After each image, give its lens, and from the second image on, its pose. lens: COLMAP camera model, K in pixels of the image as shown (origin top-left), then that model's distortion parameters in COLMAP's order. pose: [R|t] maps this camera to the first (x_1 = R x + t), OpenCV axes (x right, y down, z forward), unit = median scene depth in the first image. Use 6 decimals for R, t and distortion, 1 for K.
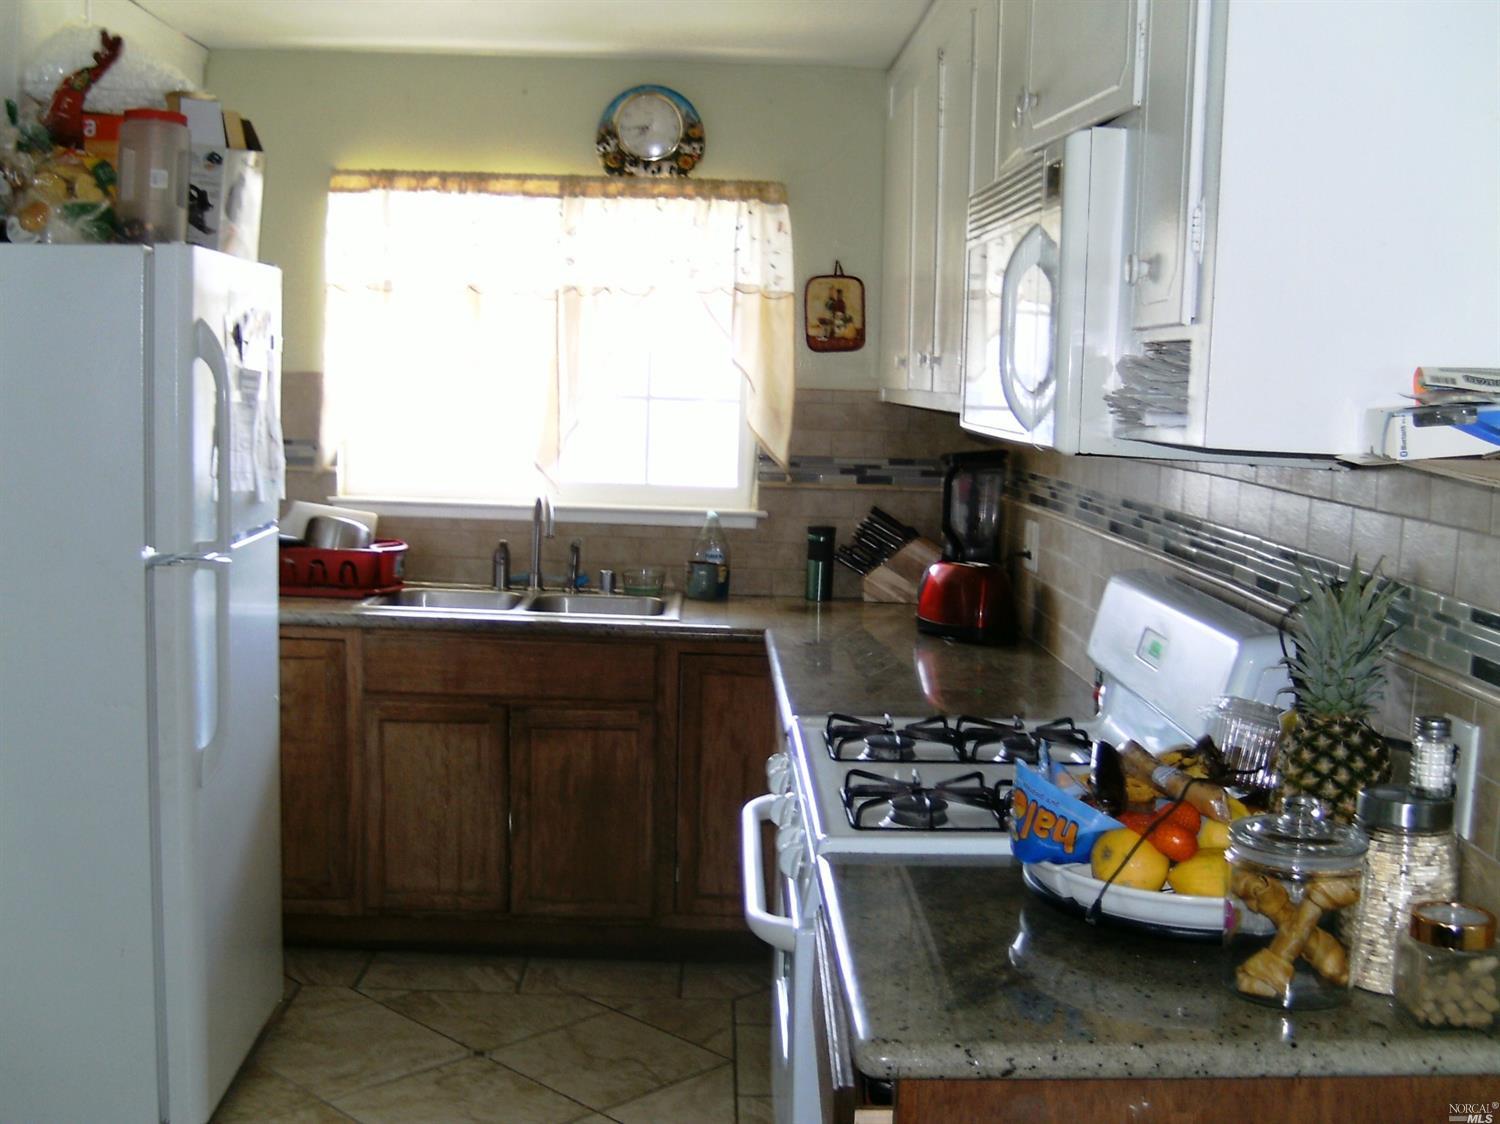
lens RADIAL K [[1666.1, 0, 749.2], [0, 1666.1, 571.0], [0, 0, 1]] dist [-0.155482, 0.145256]
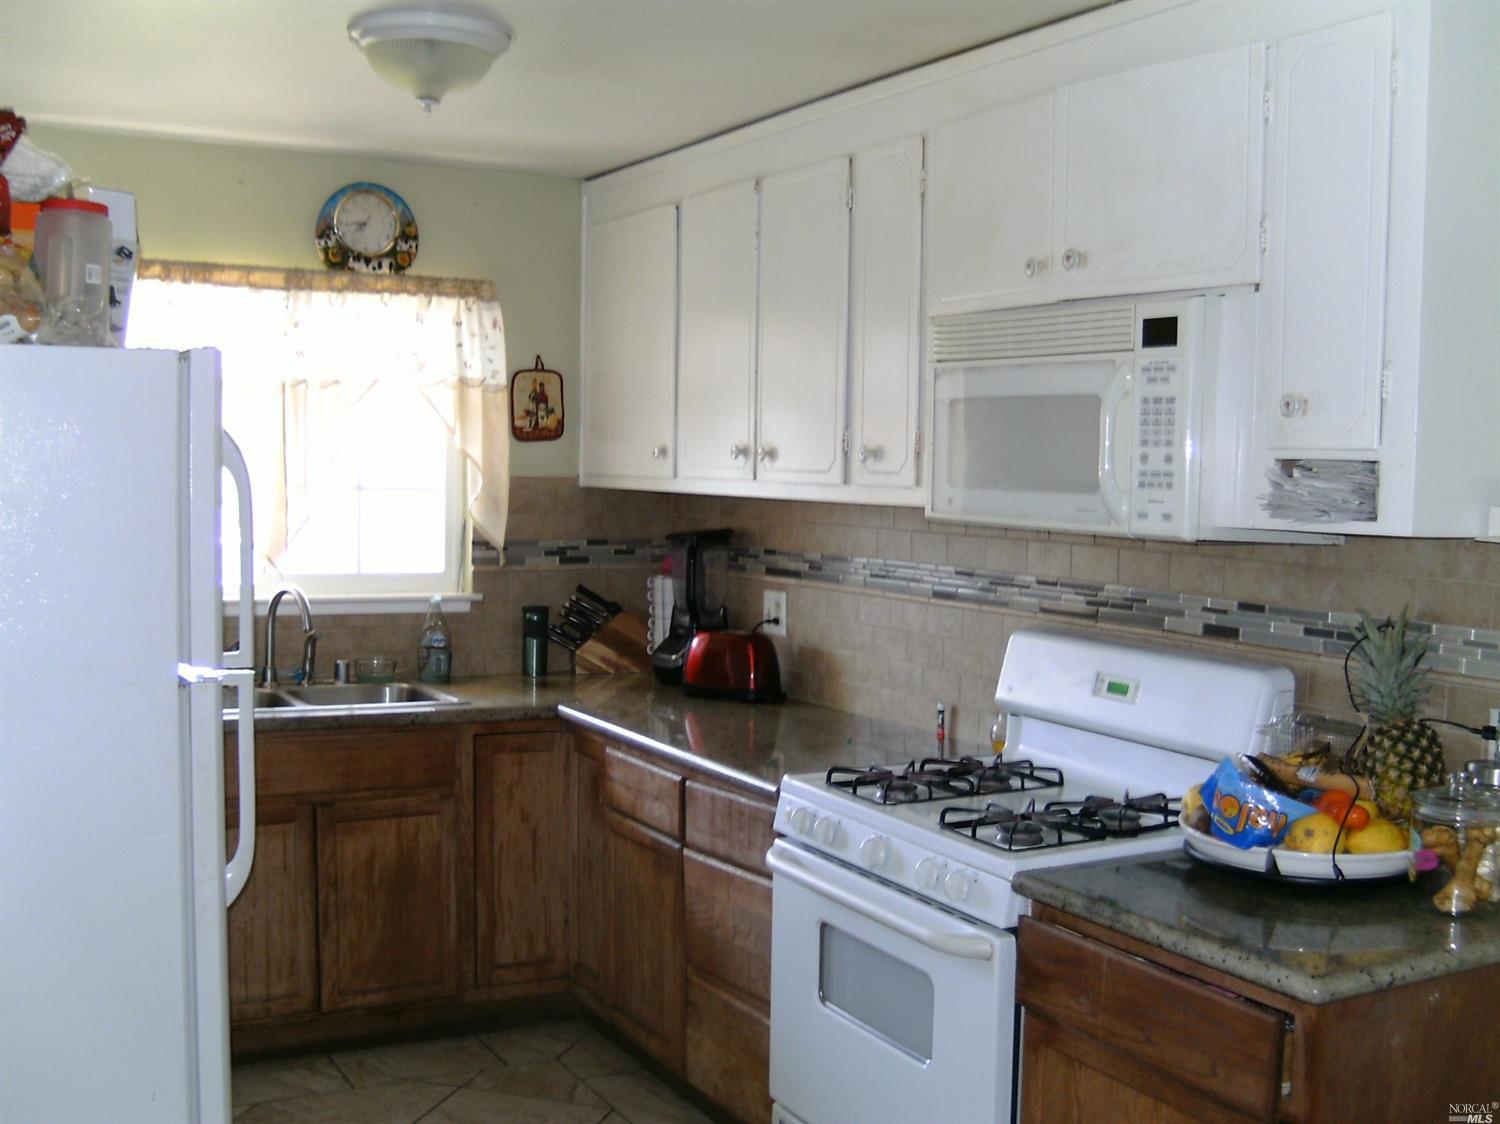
lens RADIAL K [[1666.1, 0, 749.2], [0, 1666.1, 571.0], [0, 0, 1]] dist [-0.155482, 0.145256]
pose [[0.888535, -0.043731, 0.456720, -0.349602], [0.060715, 0.997900, -0.022570, -0.018591], [-0.454774, 0.047784, 0.889324, -0.002552]]
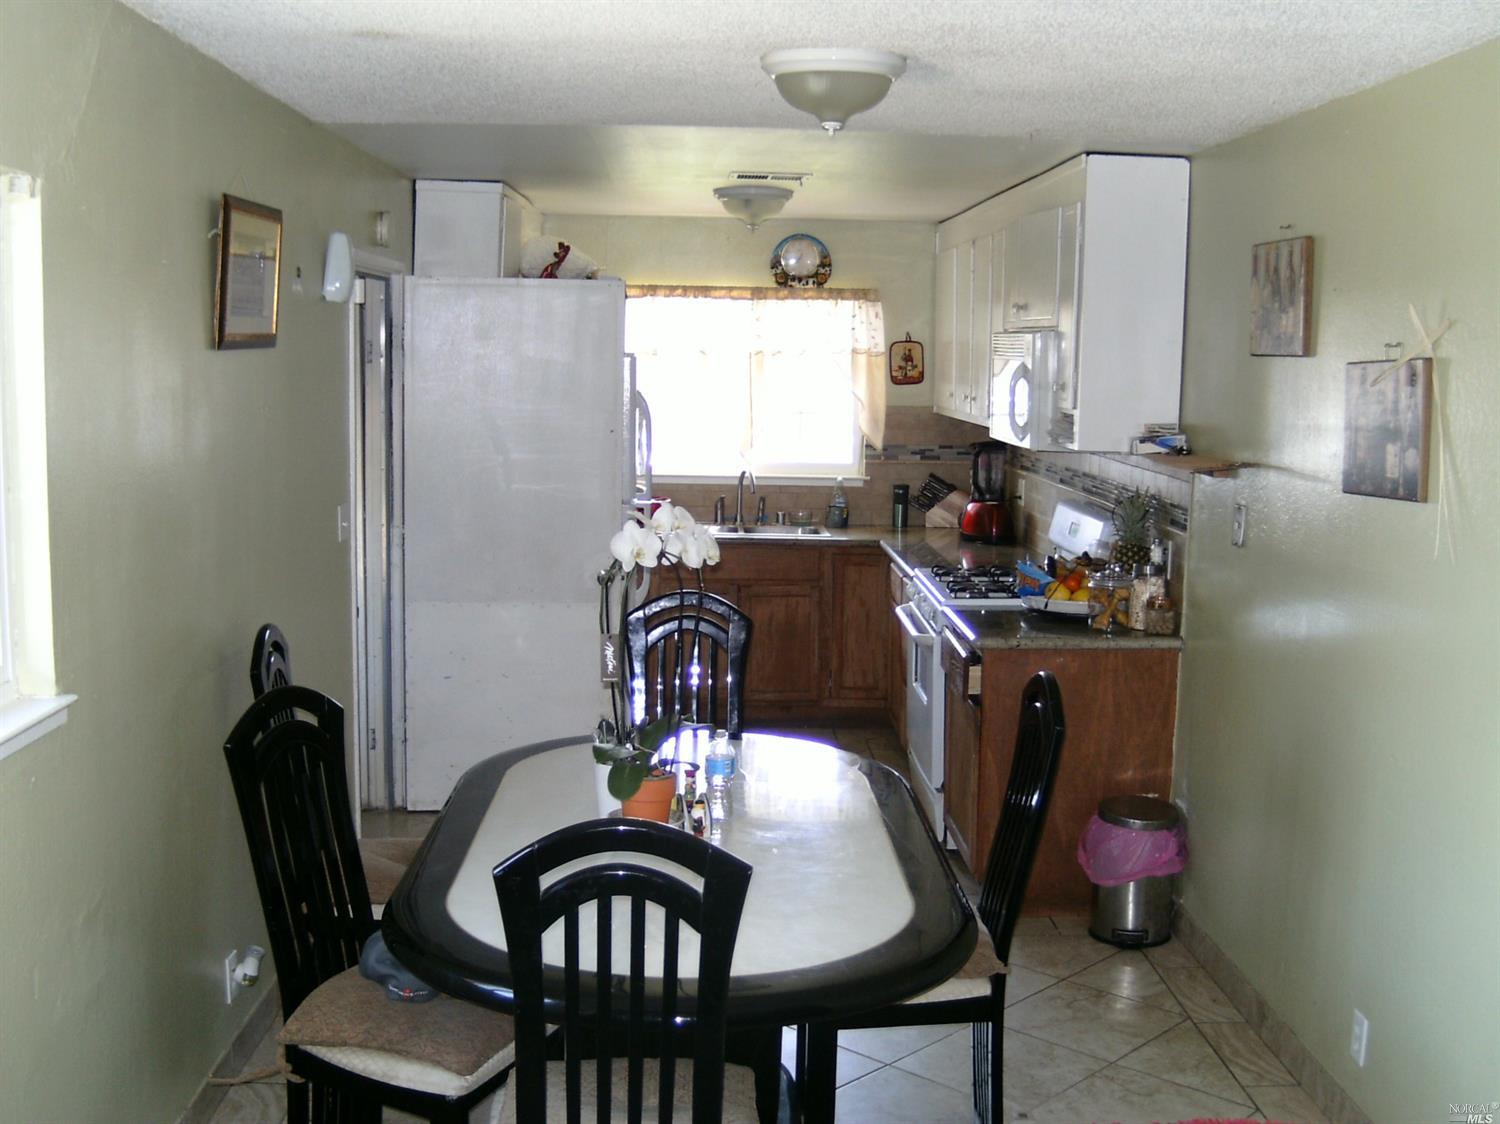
lens RADIAL K [[1666.1, 0, 749.2], [0, 1666.1, 571.0], [0, 0, 1]] dist [-0.155482, 0.145256]
pose [[0.999821, -0.018090, 0.005521, -0.141258], [0.017993, 0.999690, 0.017234, 0.033875], [-0.005831, -0.017132, 0.999836, -0.825911]]
